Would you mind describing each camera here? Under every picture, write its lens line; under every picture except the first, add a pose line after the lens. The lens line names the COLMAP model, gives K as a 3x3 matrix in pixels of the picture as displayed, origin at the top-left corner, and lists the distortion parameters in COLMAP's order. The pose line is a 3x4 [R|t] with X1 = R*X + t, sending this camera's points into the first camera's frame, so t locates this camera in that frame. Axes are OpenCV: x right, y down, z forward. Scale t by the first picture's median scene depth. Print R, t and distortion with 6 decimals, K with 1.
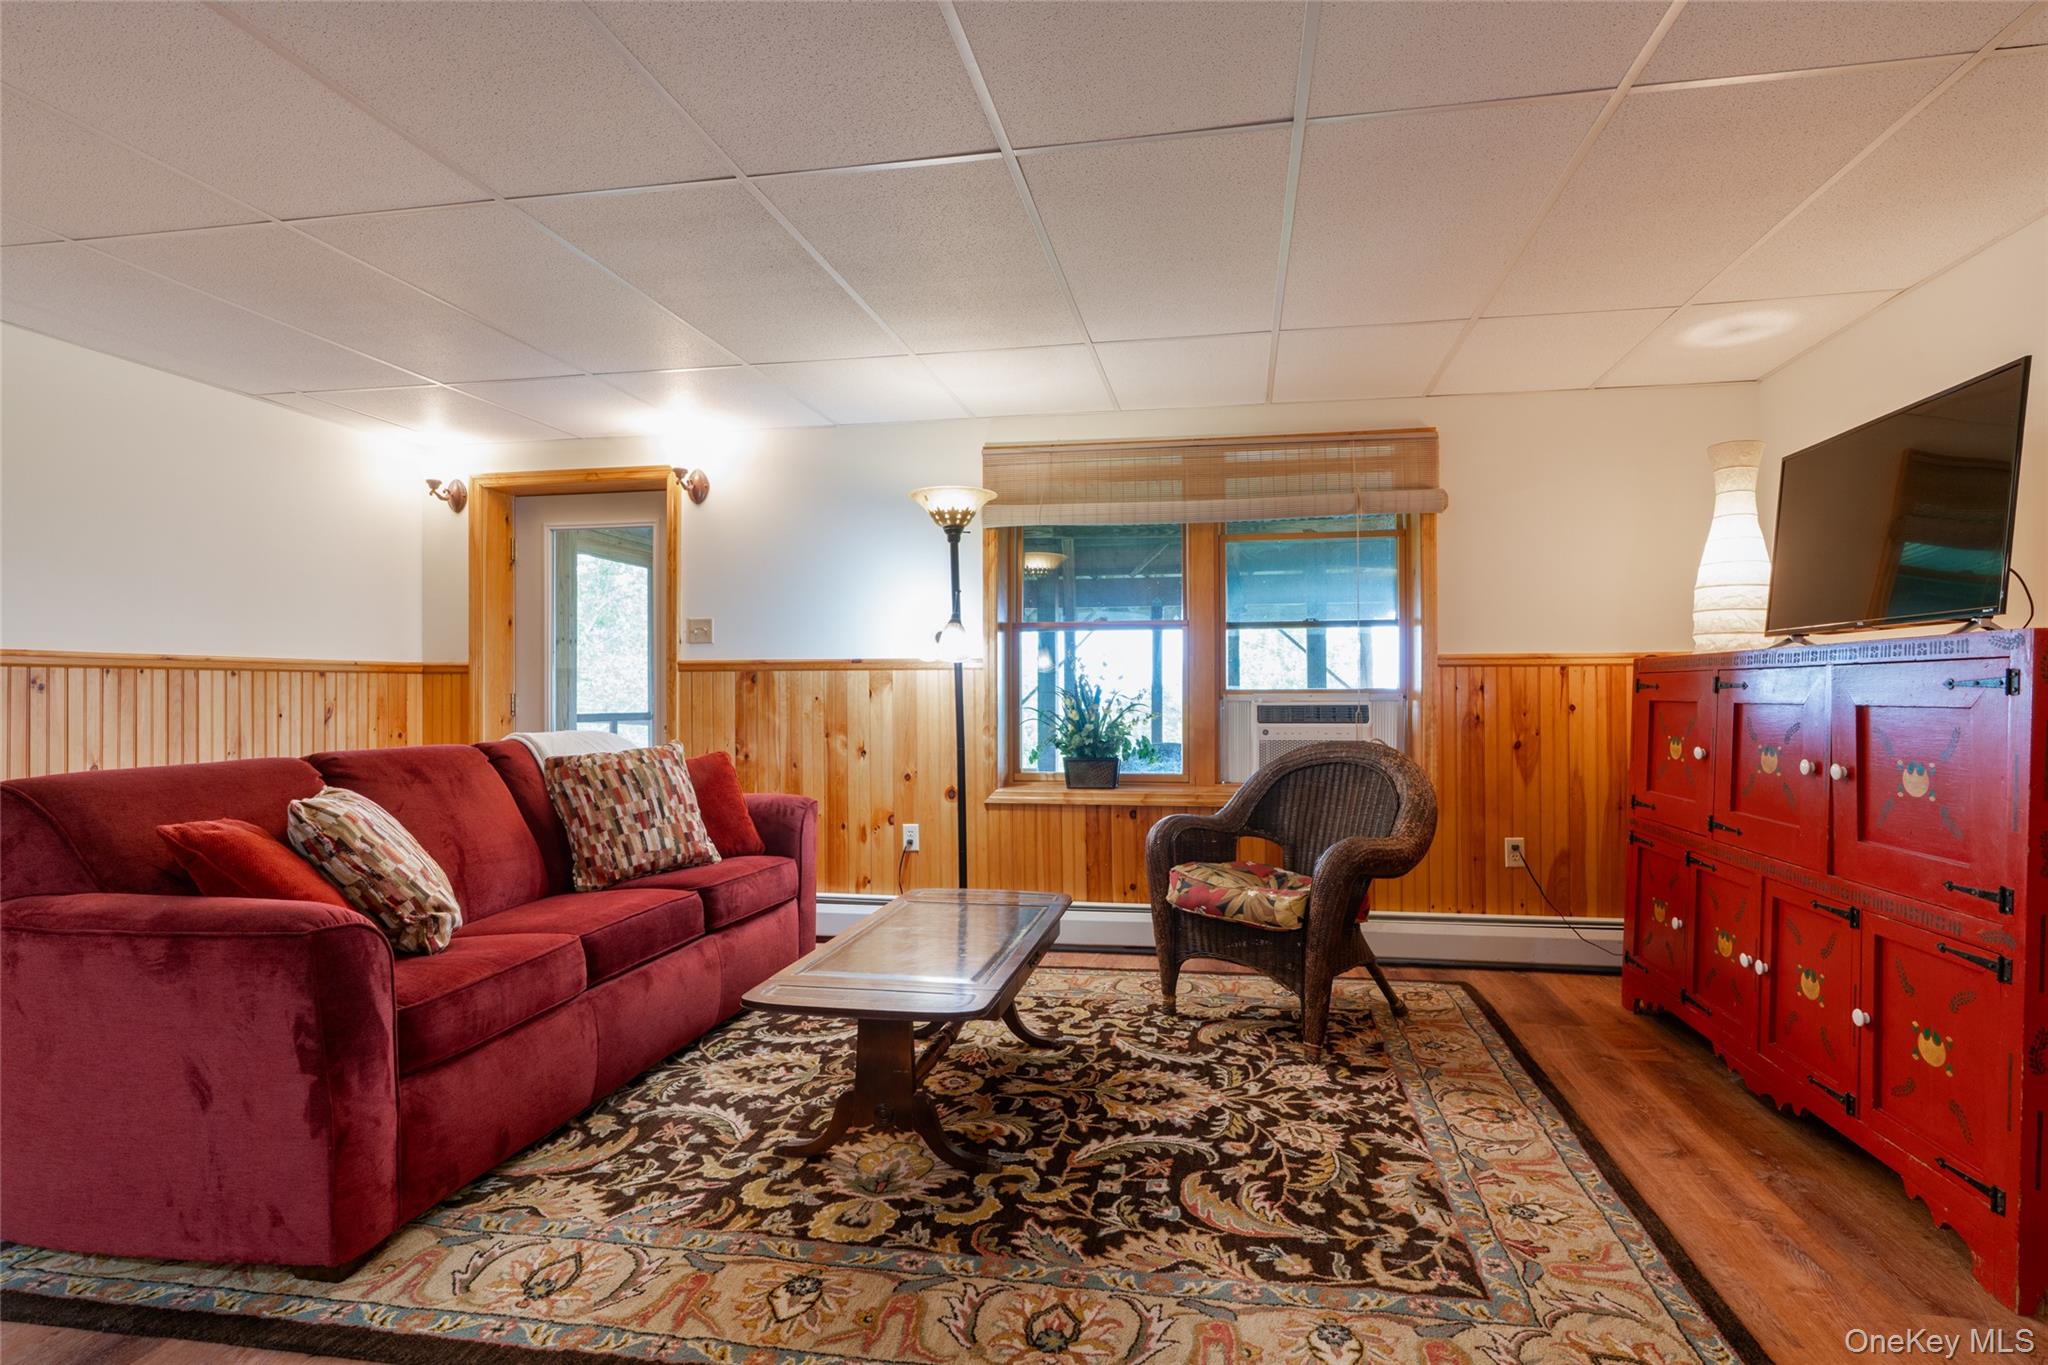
lens RADIAL K [[990.8, 0, 1031.4], [0, 990.8, 700.1], [0, 0, 1]] dist [-0.004015, 0.000572]
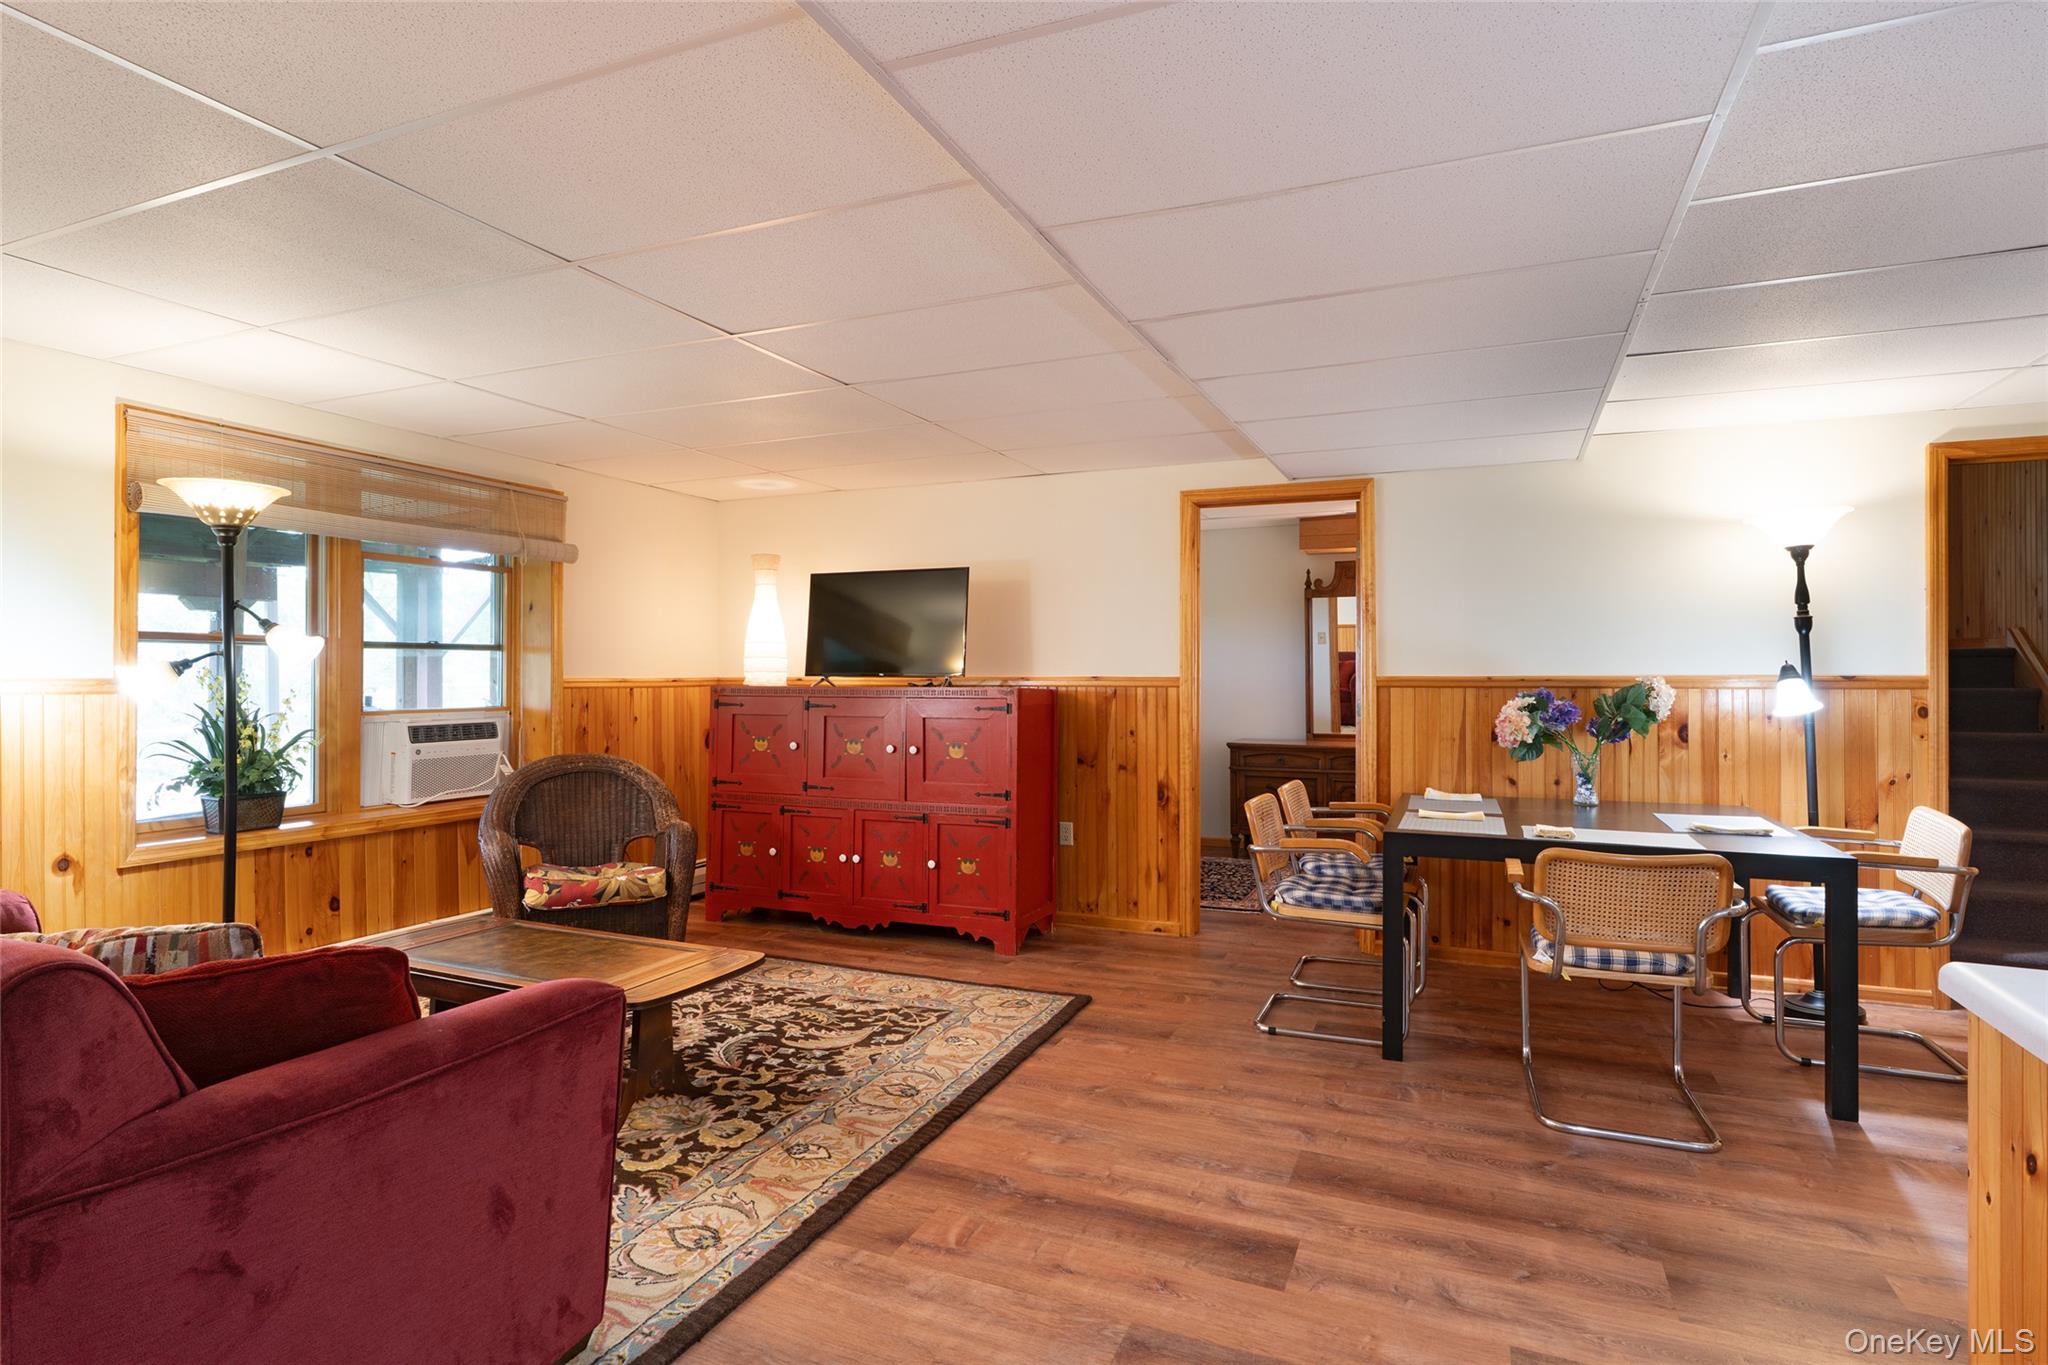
lens RADIAL K [[1096.1, 0, 1024.0], [0, 1096.1, 682.5], [0, 0, 1]] dist [-0.000025, -0.000108]
pose [[0.226219, 0.000547, 0.974076, -1.190996], [0.005361, 0.999984, -0.001807, -0.055334], [-0.974062, 0.005631, 0.226212, 0.223164]]
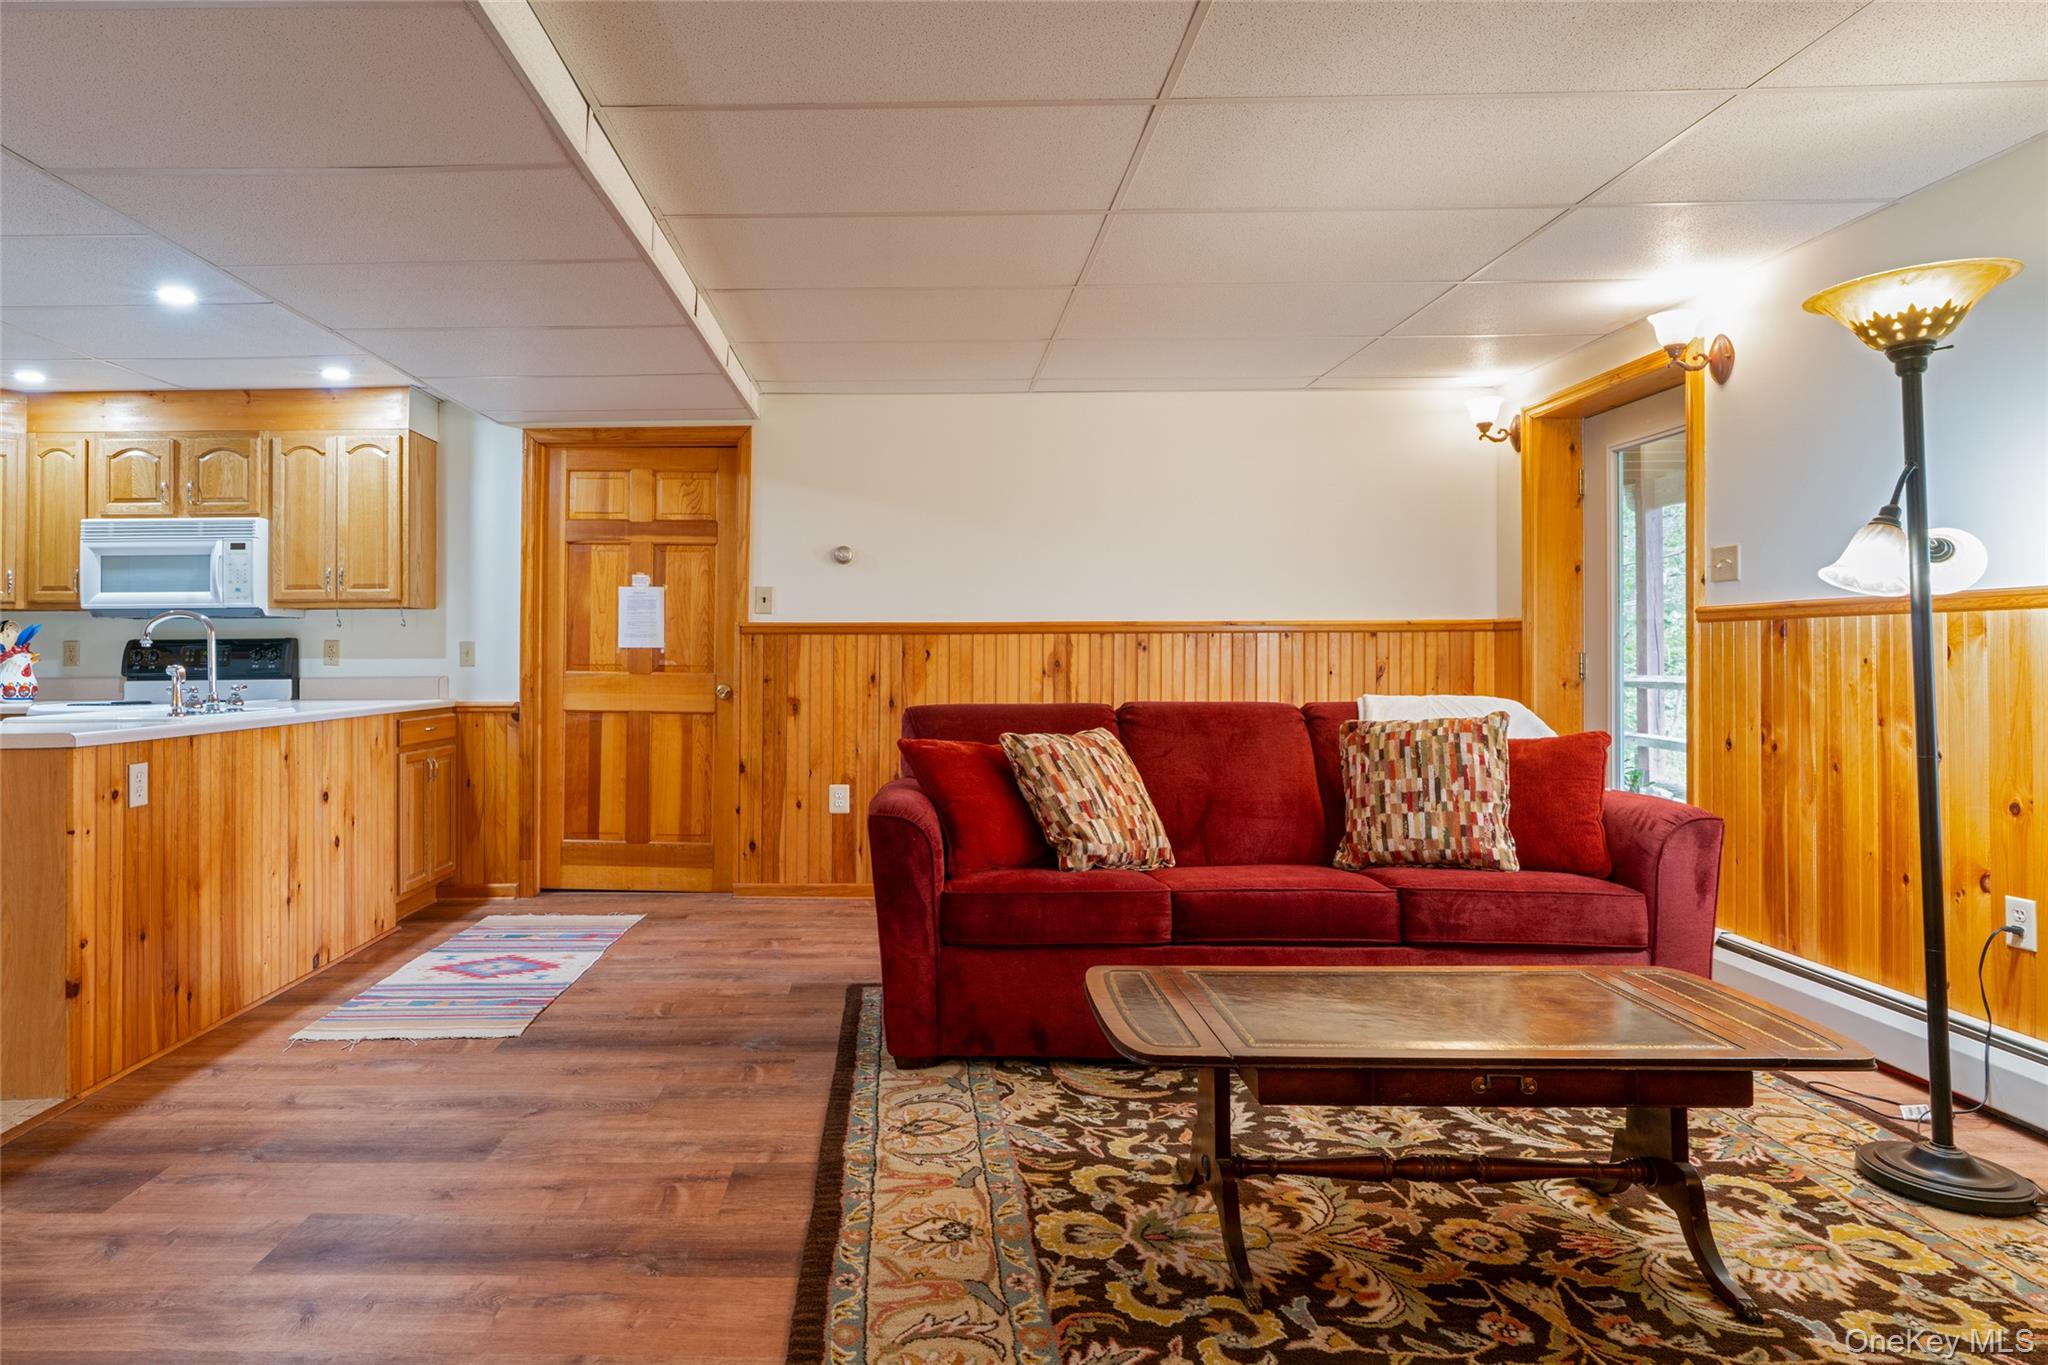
lens RADIAL K [[1138.2, 0, 914.7], [0, 1138.2, 650.6], [0, 0, 1]] dist [0.001619, 0.001014]
pose [[0.170843, -0.000851, -0.985298, 0.648537], [-0.005787, 0.999982, -0.001867, -0.005772], [0.985281, 0.006021, 0.170835, 0.526268]]
